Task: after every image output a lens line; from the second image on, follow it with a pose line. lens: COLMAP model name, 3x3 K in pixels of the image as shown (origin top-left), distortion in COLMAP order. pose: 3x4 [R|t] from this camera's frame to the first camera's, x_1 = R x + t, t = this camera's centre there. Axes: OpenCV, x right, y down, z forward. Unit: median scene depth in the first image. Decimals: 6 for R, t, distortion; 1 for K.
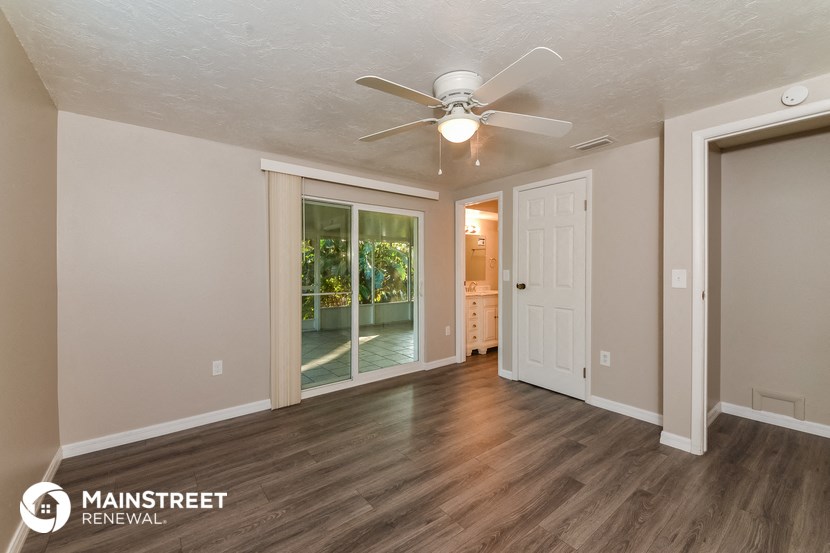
lens RADIAL K [[336.3, 0, 415.0], [0, 336.3, 276.5], [0, 0, 1]] dist [0.000851, -0.000053]
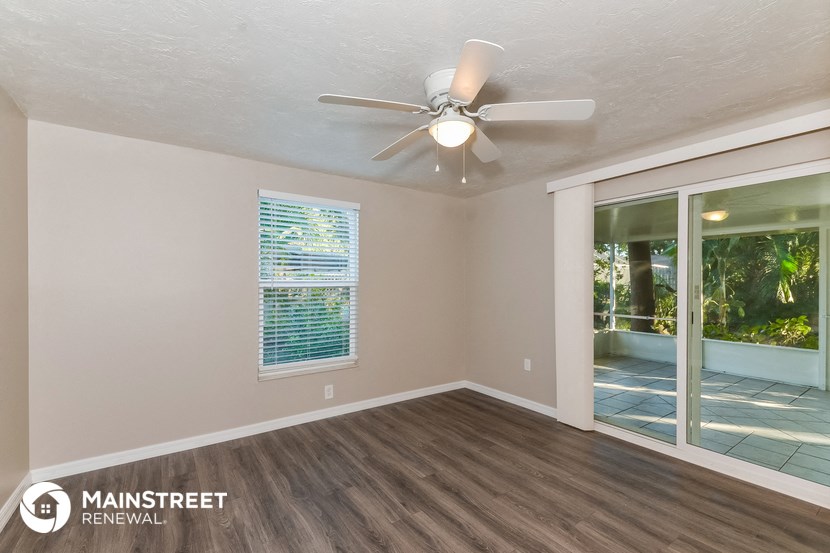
lens RADIAL K [[369.0, 0, 413.3], [0, 369.0, 288.4], [0, 0, 1]] dist [0.027600, 0.000013]
pose [[-0.066083, 0.012209, -0.997739, 1.032575], [-0.021276, 0.999681, 0.013642, -0.022654], [0.997587, 0.022129, -0.065802, 0.872034]]
